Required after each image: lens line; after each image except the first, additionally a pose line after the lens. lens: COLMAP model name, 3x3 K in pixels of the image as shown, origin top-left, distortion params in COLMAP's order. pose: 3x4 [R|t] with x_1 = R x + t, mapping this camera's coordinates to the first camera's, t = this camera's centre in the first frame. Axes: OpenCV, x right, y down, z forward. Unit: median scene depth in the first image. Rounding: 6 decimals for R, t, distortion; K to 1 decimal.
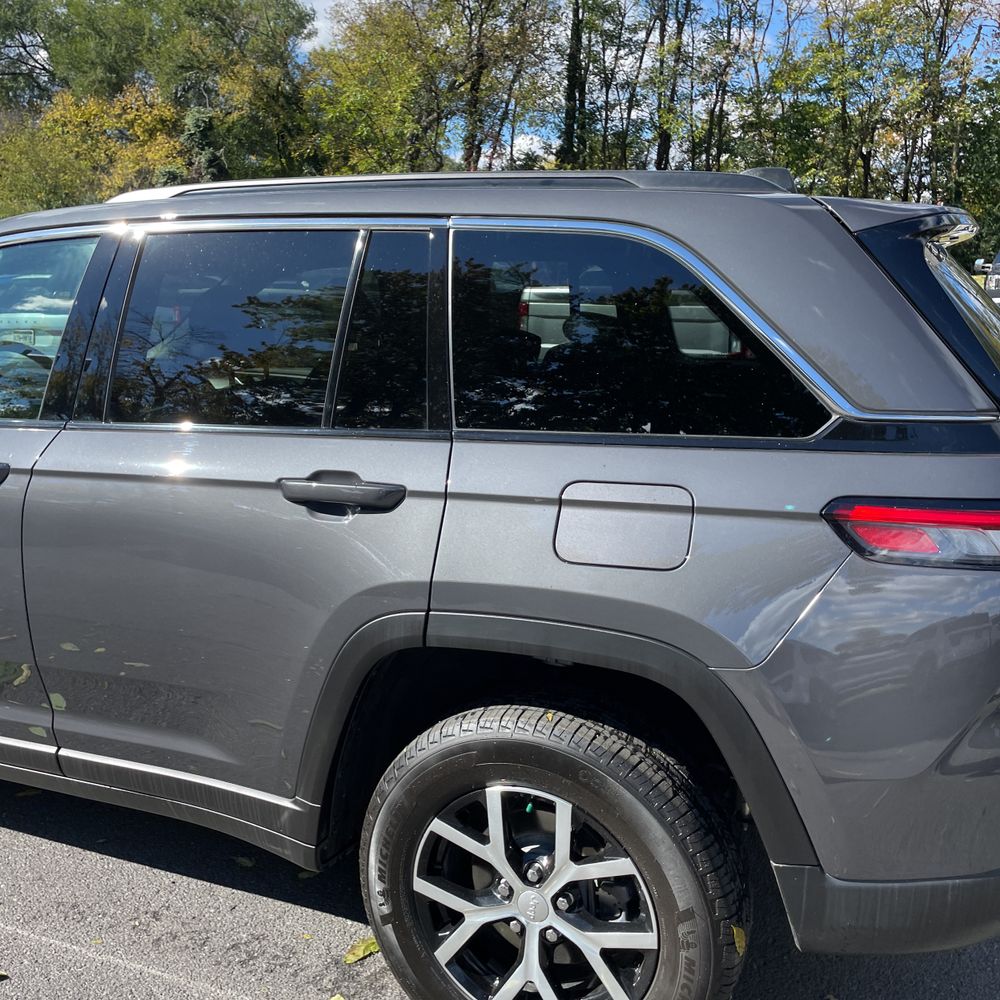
lens RADIAL K [[1023.5, 0, 489.5], [0, 1023.5, 482.7], [0, 0, 1]] dist [0.029727, 0.000000]
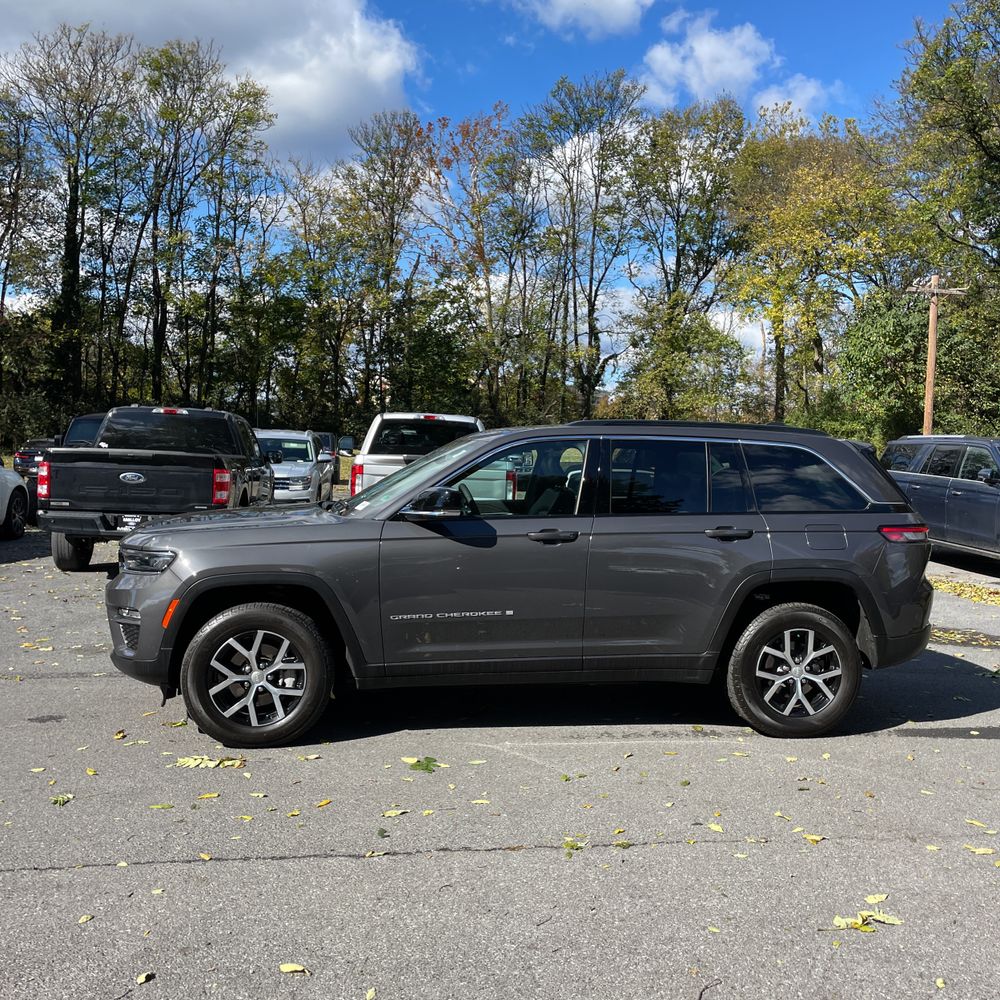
lens RADIAL K [[1023.5, 0, 496.9], [0, 1023.5, 503.1], [0, 0, 1]] dist [0.029727, 0.000000]
pose [[0.853352, -0.003016, 0.521326, -0.098778], [0.075304, 0.990210, -0.117535, 0.009604], [-0.515868, 0.139557, 0.845224, -0.048888]]
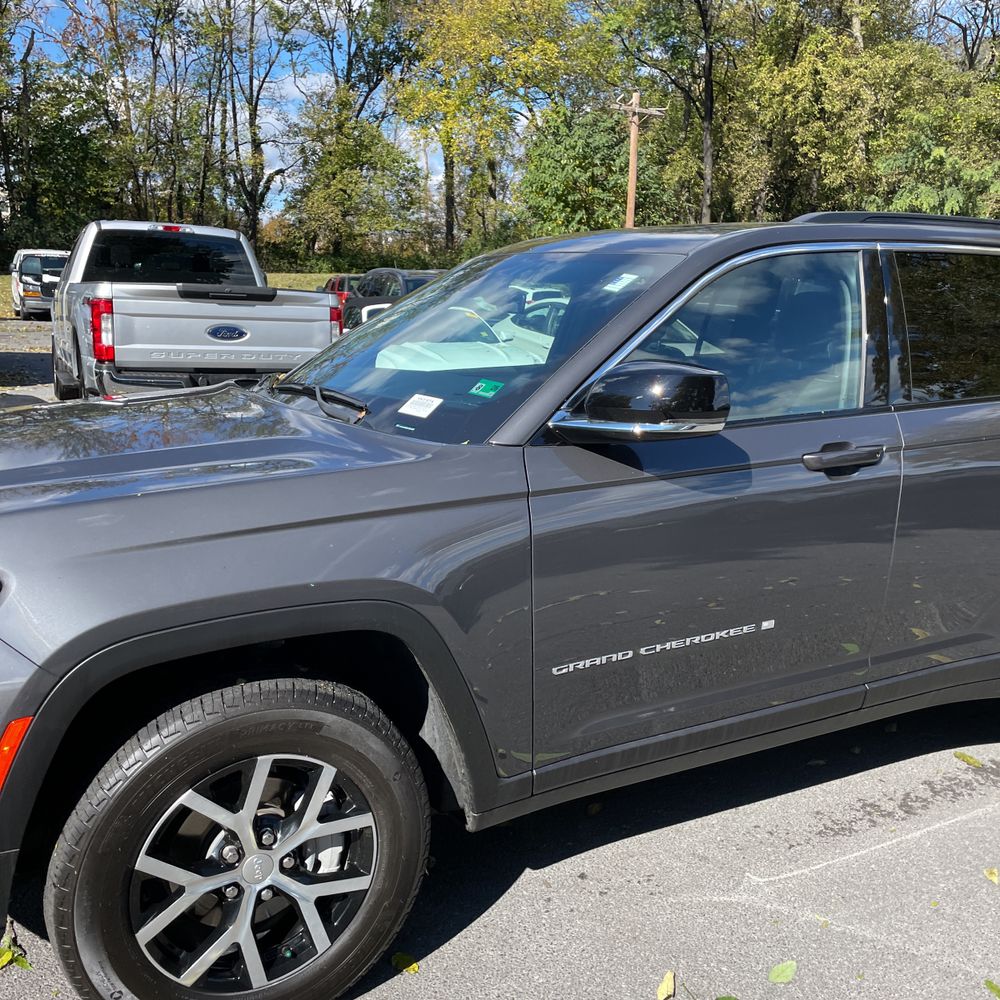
lens RADIAL K [[1023.5, 0, 495.5], [0, 1023.5, 505.4], [0, 0, 1]] dist [0.029727, 0.000000]
pose [[0.629848, -0.140955, 0.763822, -0.086651], [0.123707, 0.989047, 0.080510, -0.005222], [-0.766804, 0.043781, 0.640386, 0.031238]]
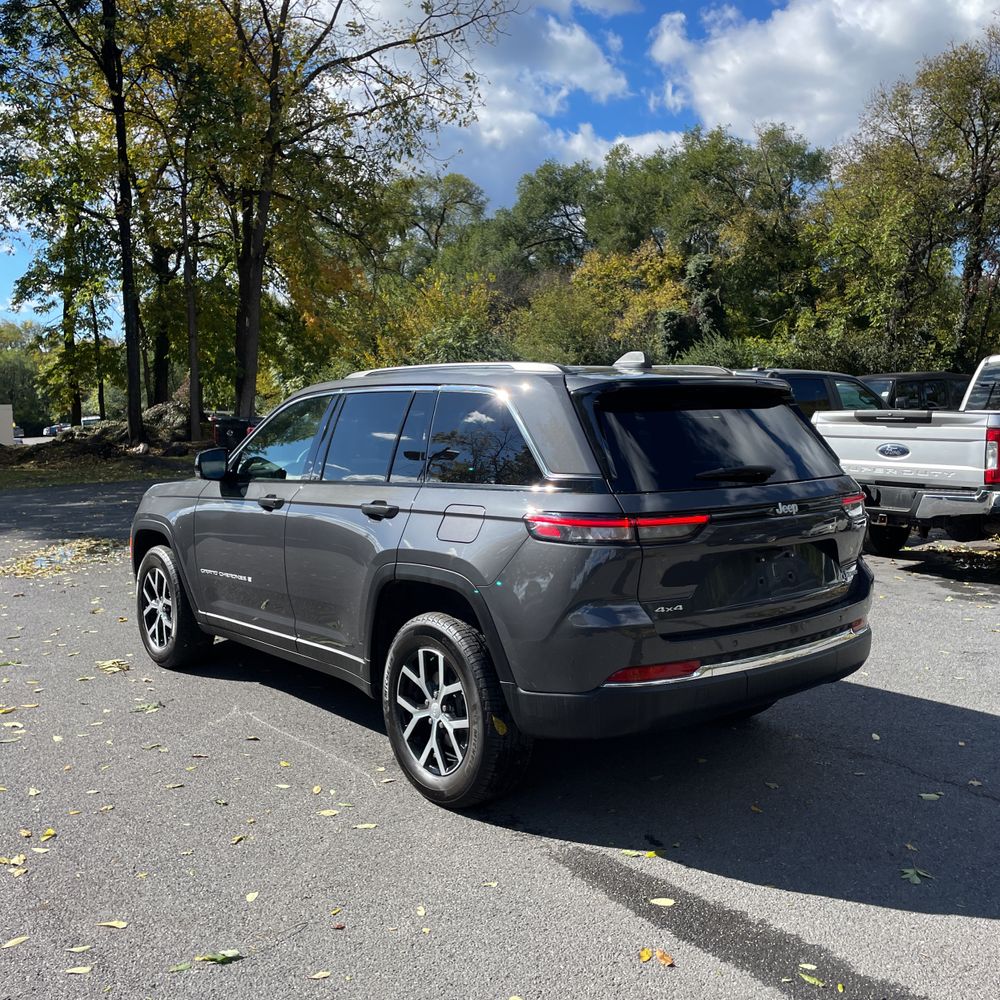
lens RADIAL K [[1023.5, 0, 501.2], [0, 1023.5, 493.5], [0, 0, 1]] dist [0.029727, 0.000000]
pose [[0.883657, 0.026422, -0.467388, 0.049941], [-0.077752, 0.992822, -0.090876, 0.006927], [0.461632, 0.116644, 0.879369, -0.036352]]
